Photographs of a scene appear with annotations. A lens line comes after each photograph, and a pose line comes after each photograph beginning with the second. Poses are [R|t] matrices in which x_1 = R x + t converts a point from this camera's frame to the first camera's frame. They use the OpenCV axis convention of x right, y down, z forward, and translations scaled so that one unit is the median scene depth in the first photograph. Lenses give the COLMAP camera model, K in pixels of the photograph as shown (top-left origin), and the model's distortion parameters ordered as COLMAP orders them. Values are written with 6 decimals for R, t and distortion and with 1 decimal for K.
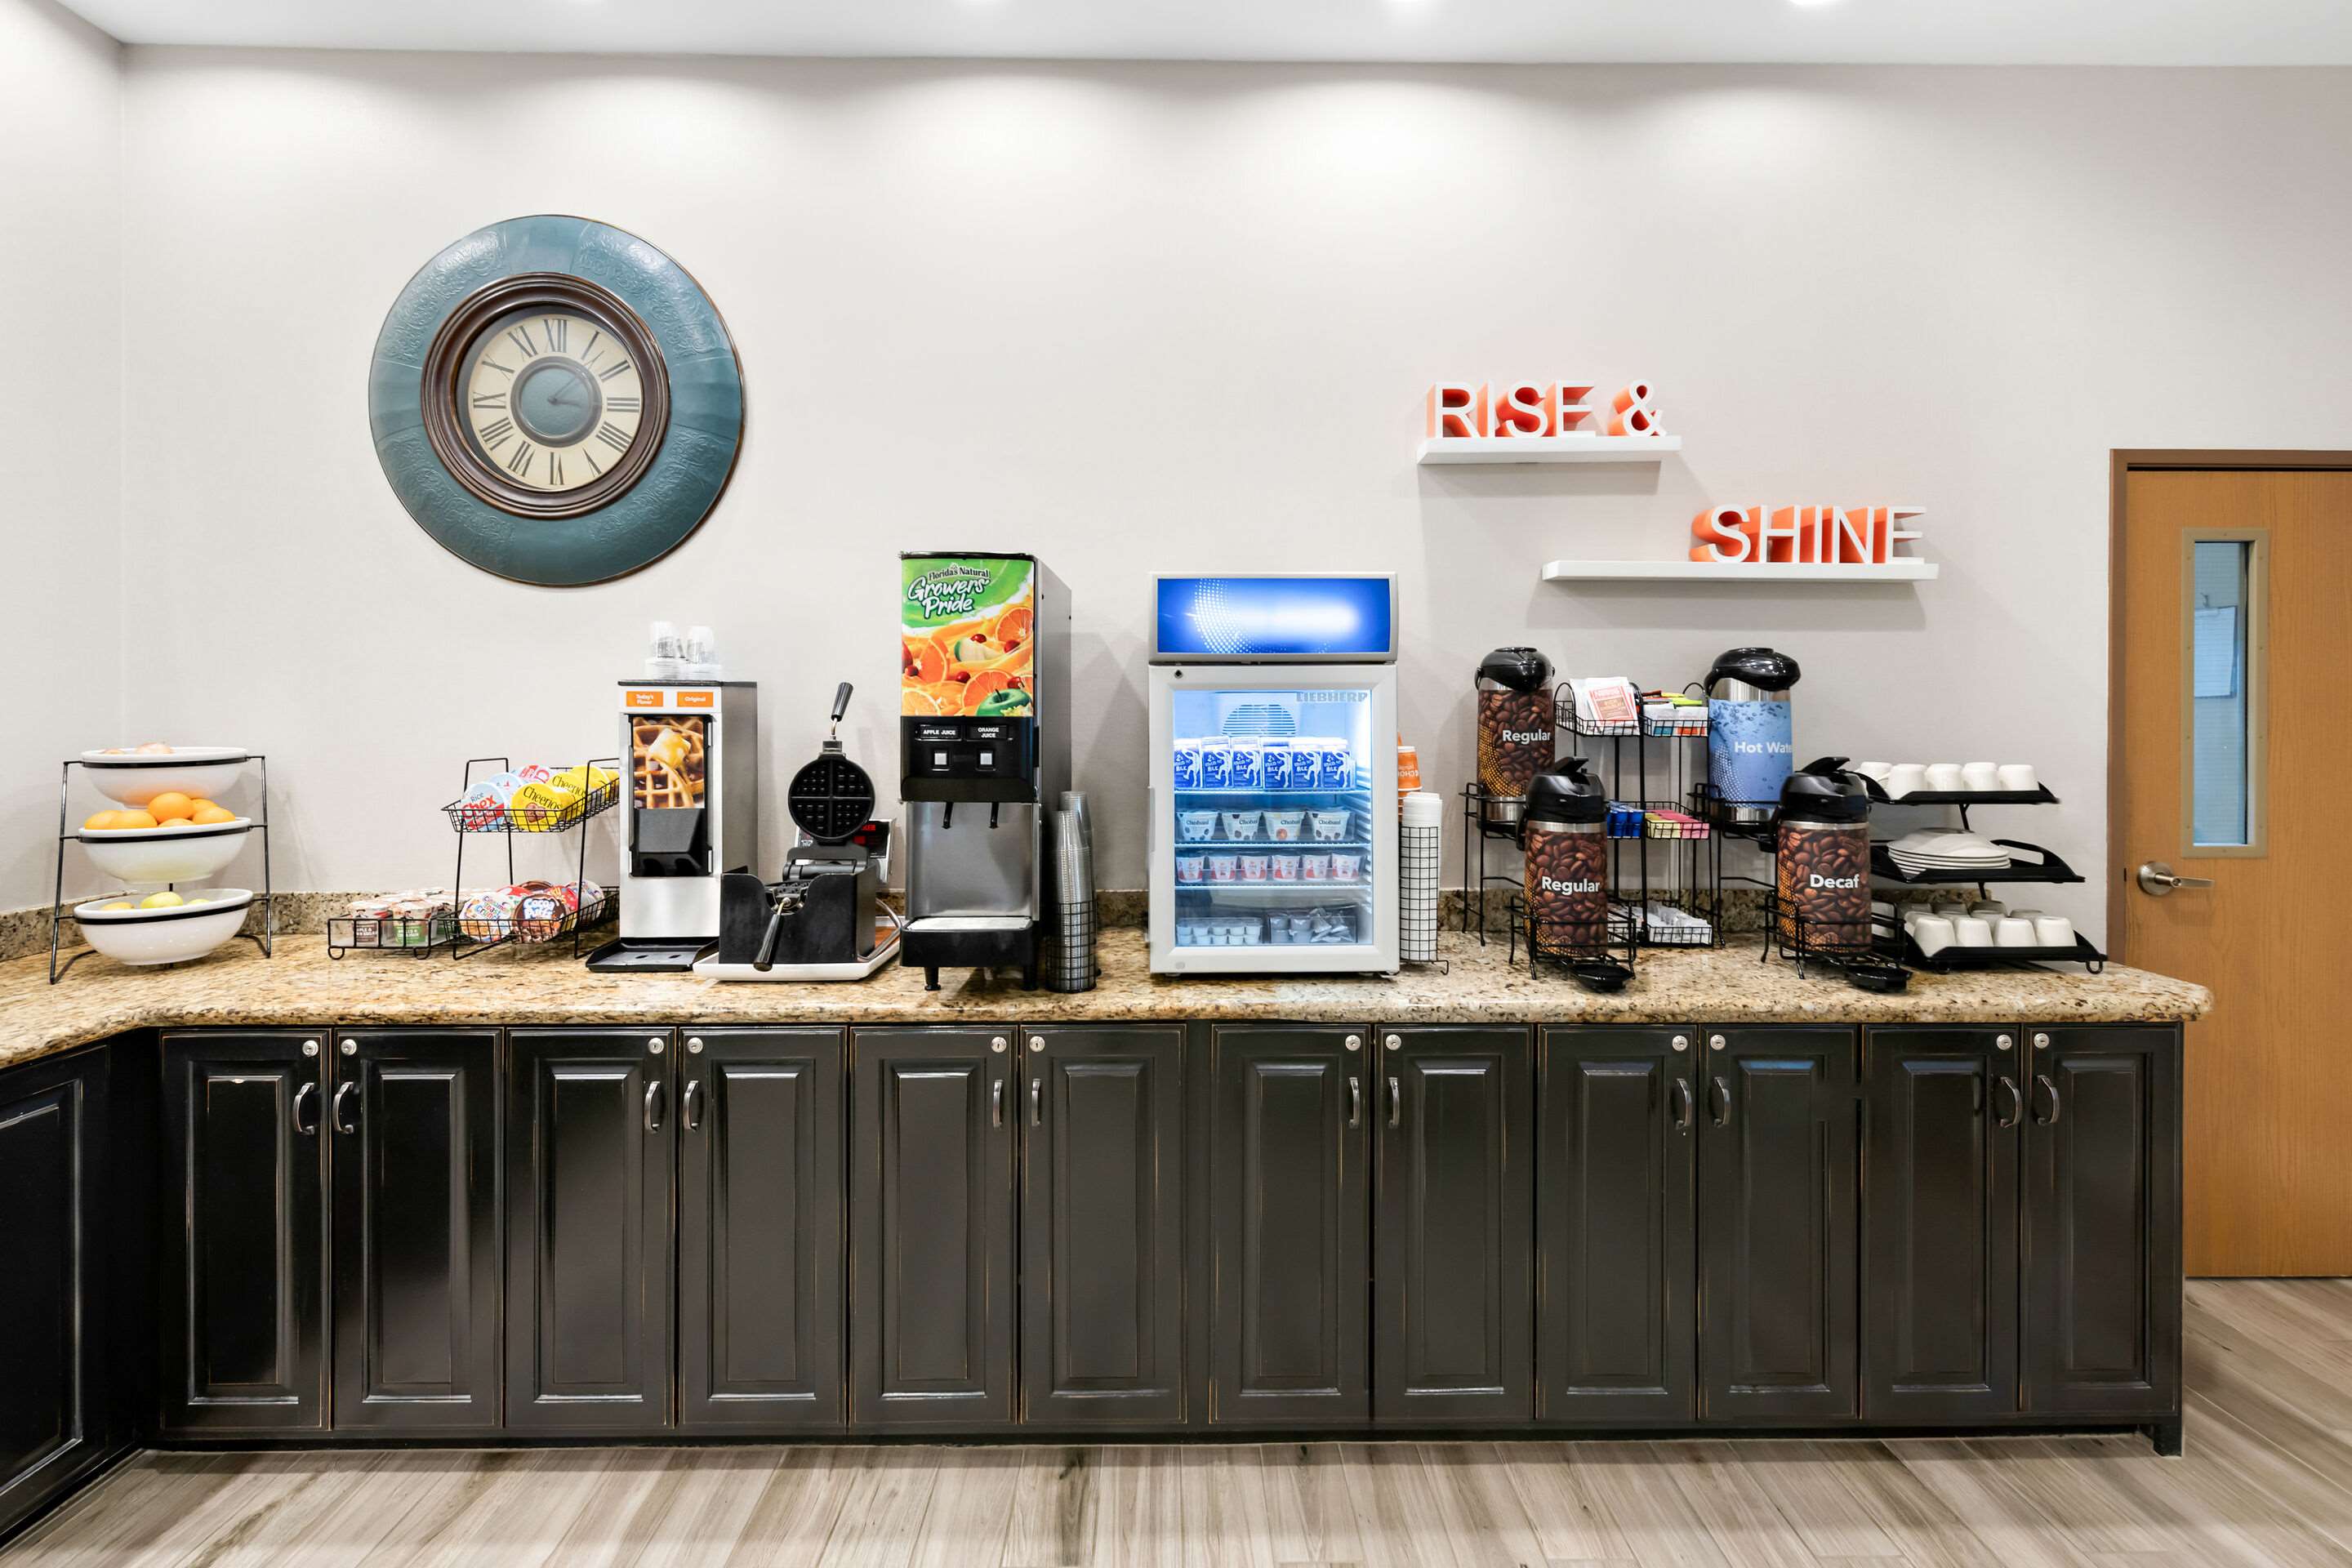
lens RADIAL K [[1034.2, 0, 1167.6], [0, 1034.2, 714.7], [0, 0, 1]] dist [0.008603, -0.001744]
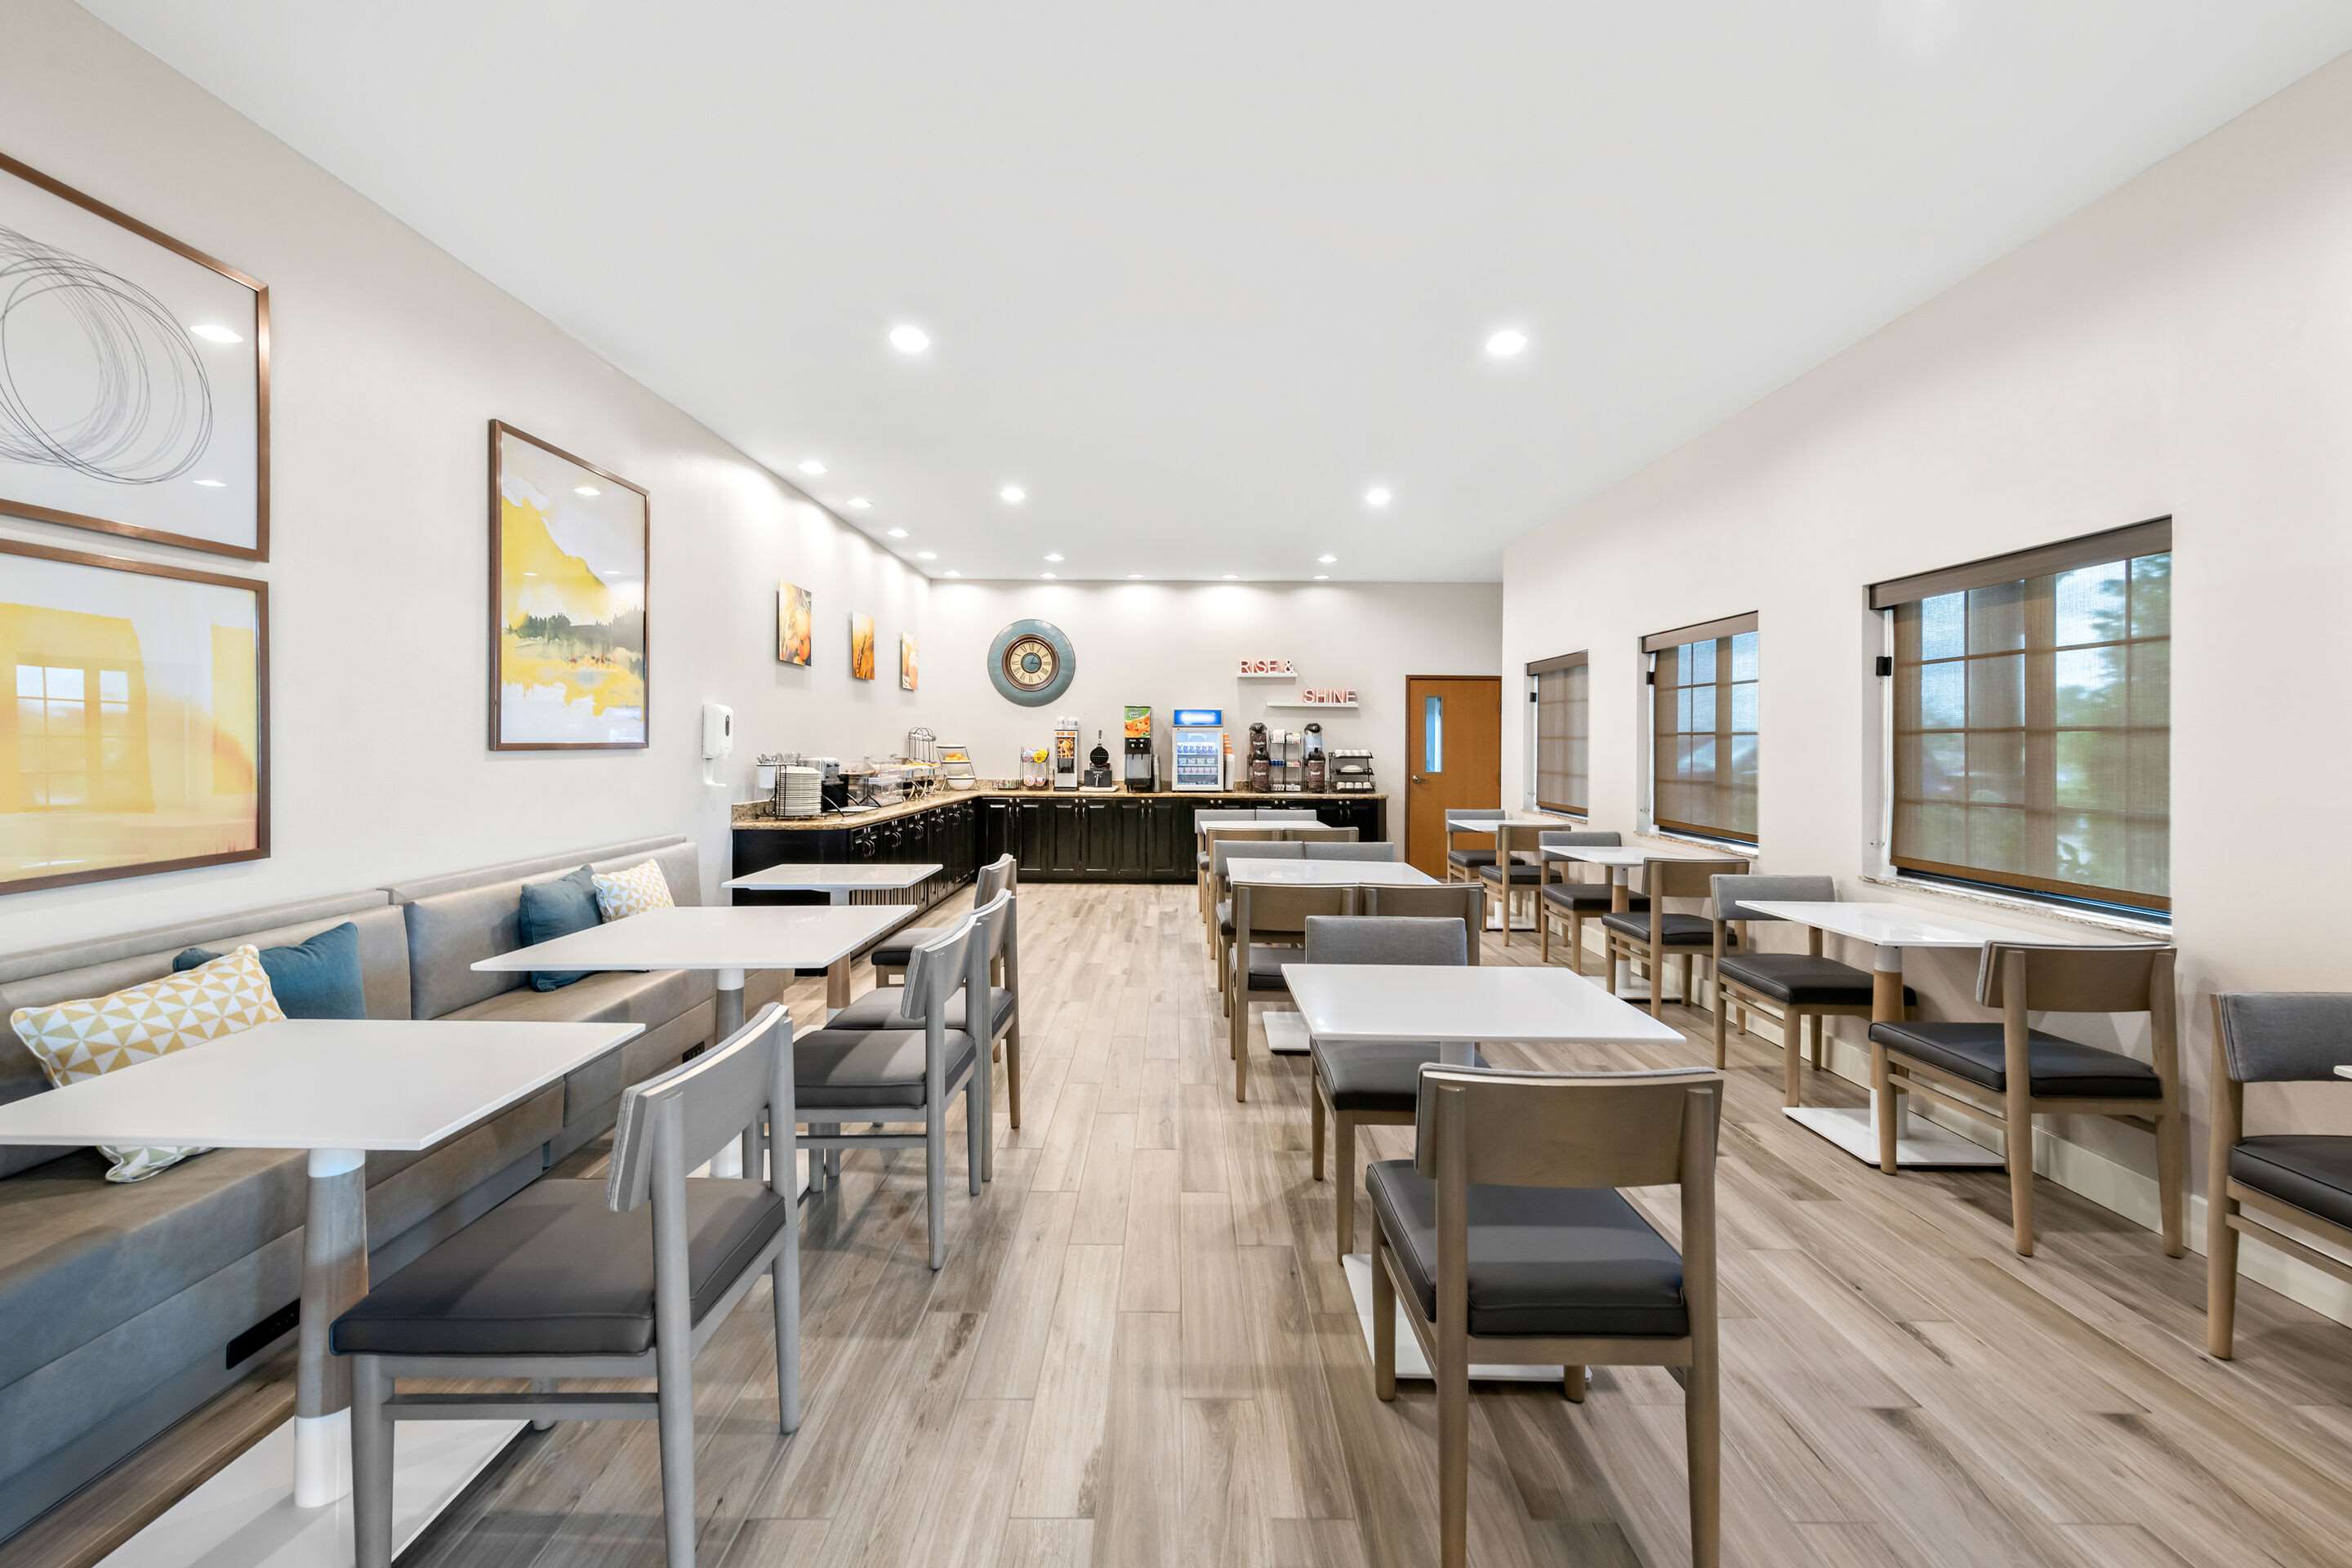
lens RADIAL K [[936.5, 0, 1168.0], [0, 936.5, 766.5], [0, 0, 1]] dist [0.012634, -0.001196]
pose [[0.999862, 0.005158, -0.015774, 0.029234], [-0.004863, 0.999814, 0.018687, 0.047858], [0.015867, -0.018608, 0.999701, -3.074619]]
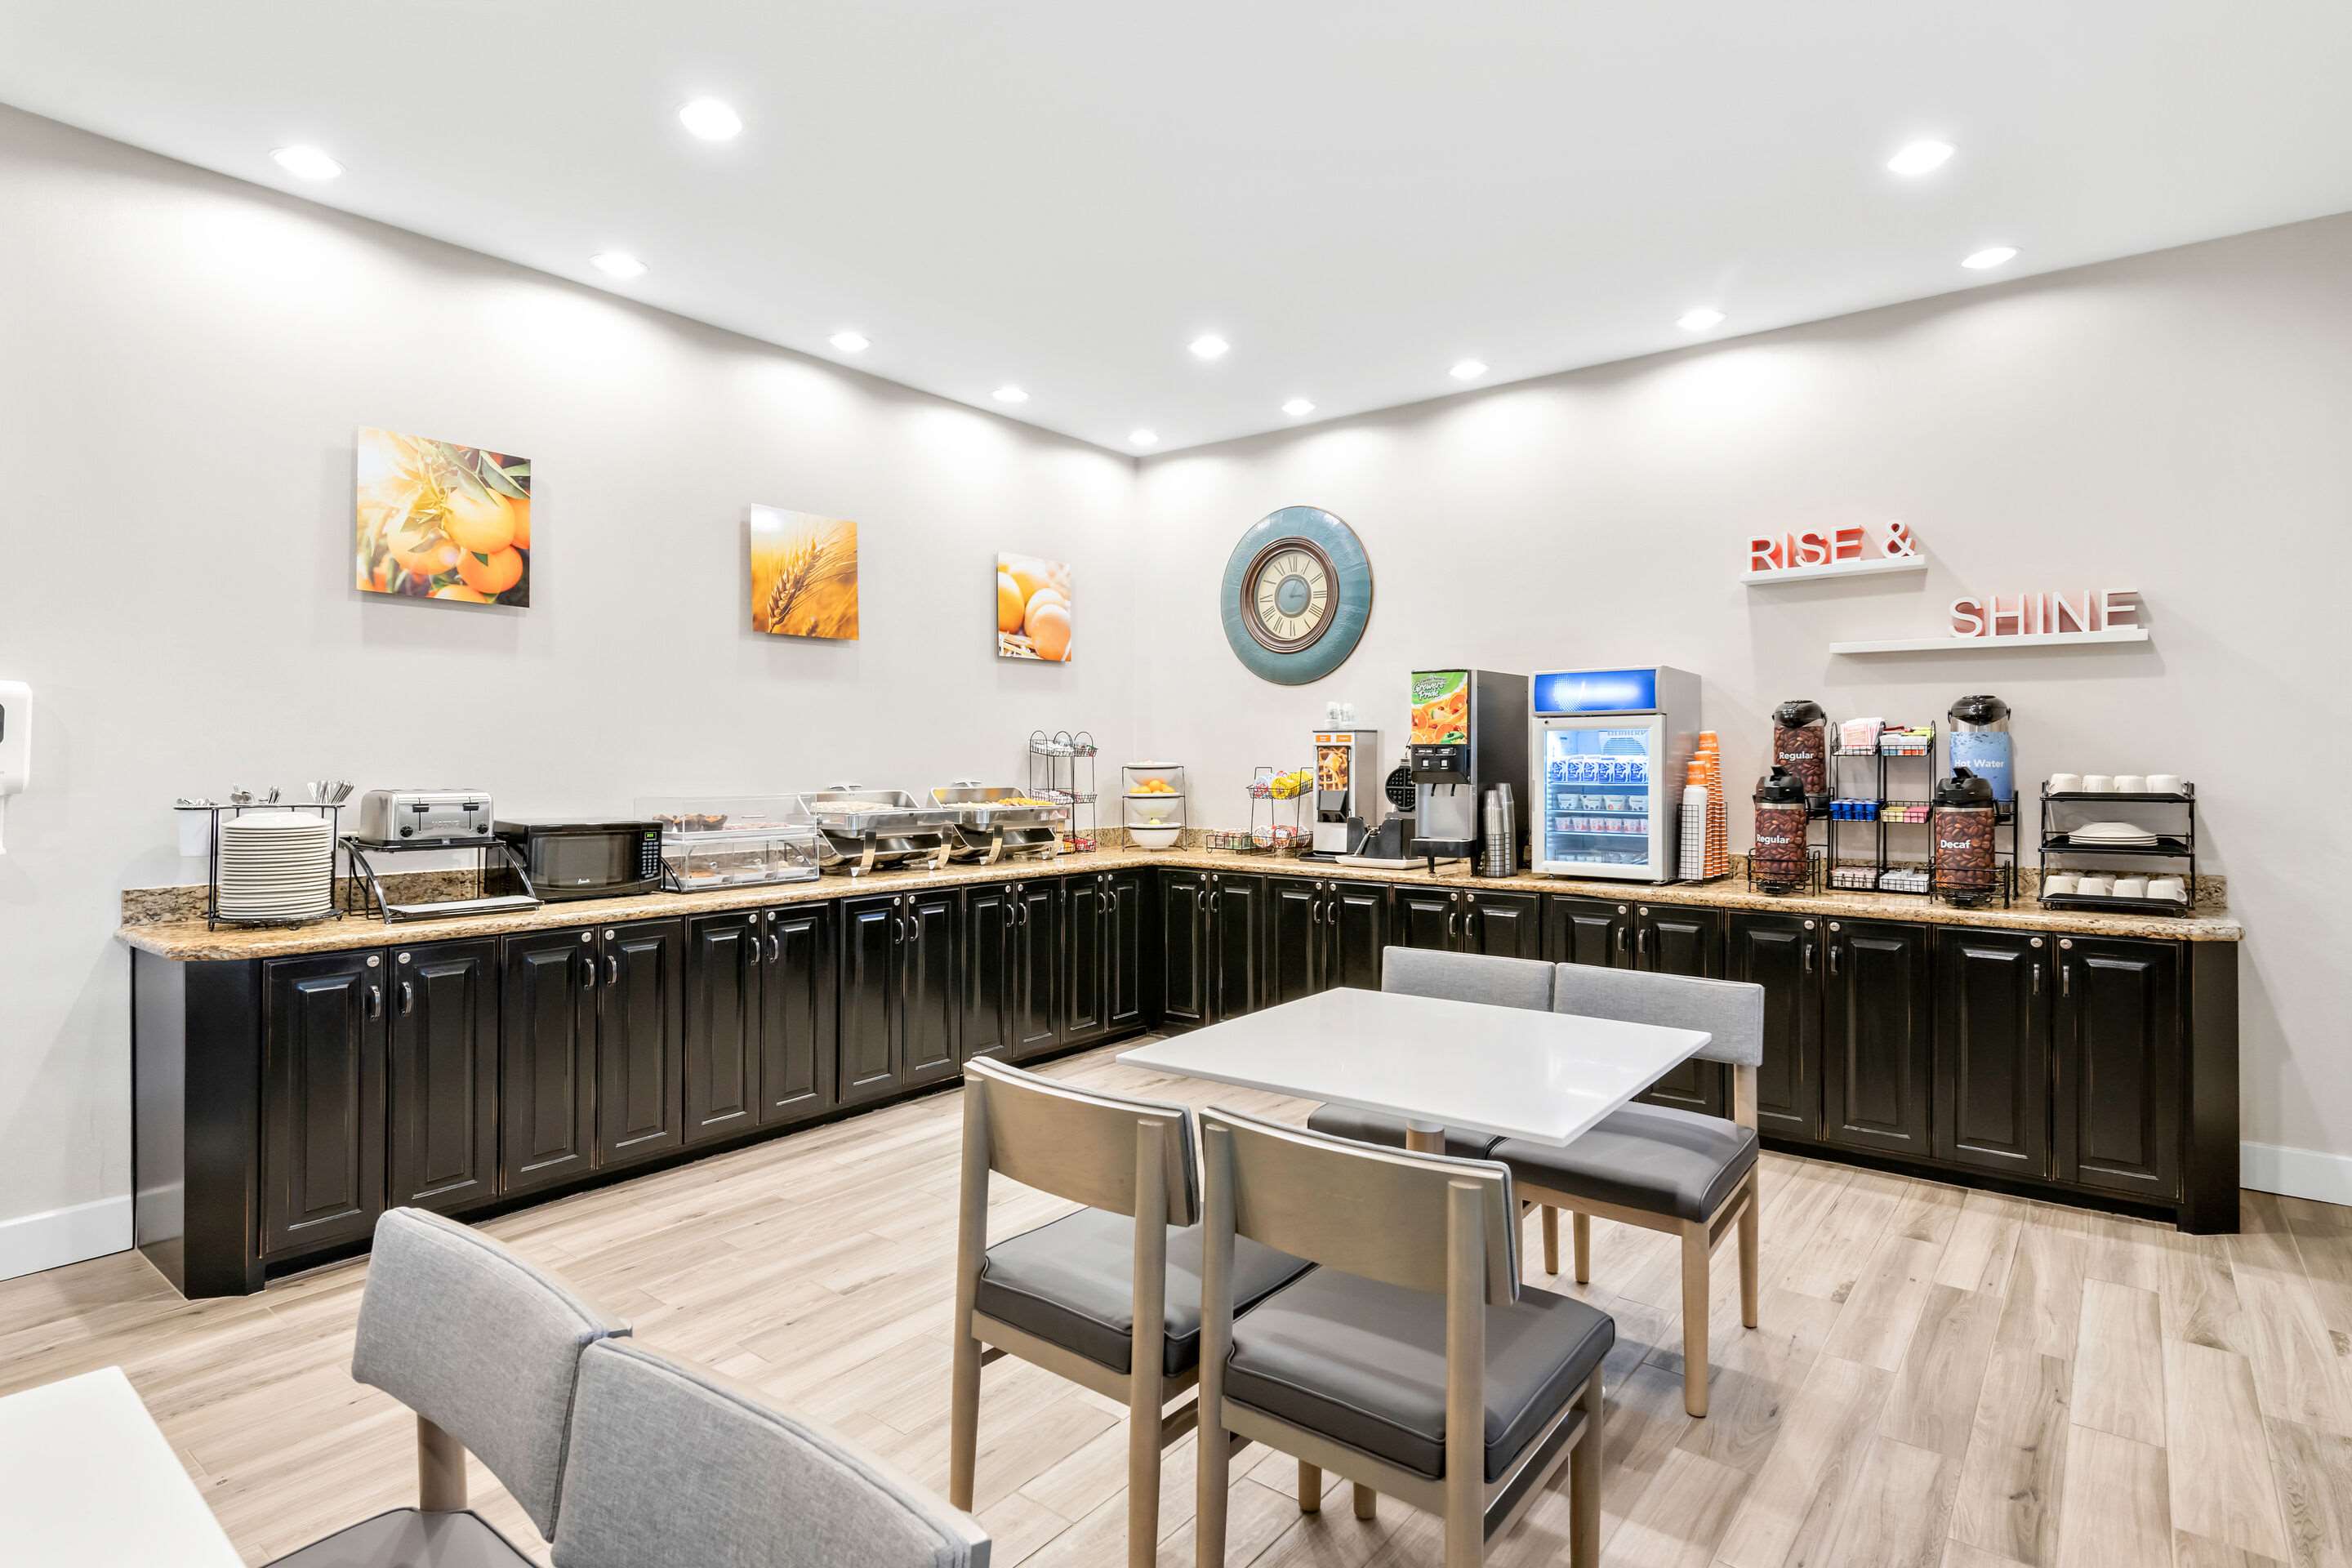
lens RADIAL K [[1177.3, 0, 1184.5], [0, 1177.3, 768.6], [0, 0, 1]] dist [0.000552, 0.000242]
pose [[0.779330, 0.004448, -0.626598, 0.786774], [-0.002650, 0.999989, 0.003803, 0.037554], [0.626608, -0.001304, 0.779333, -1.061413]]
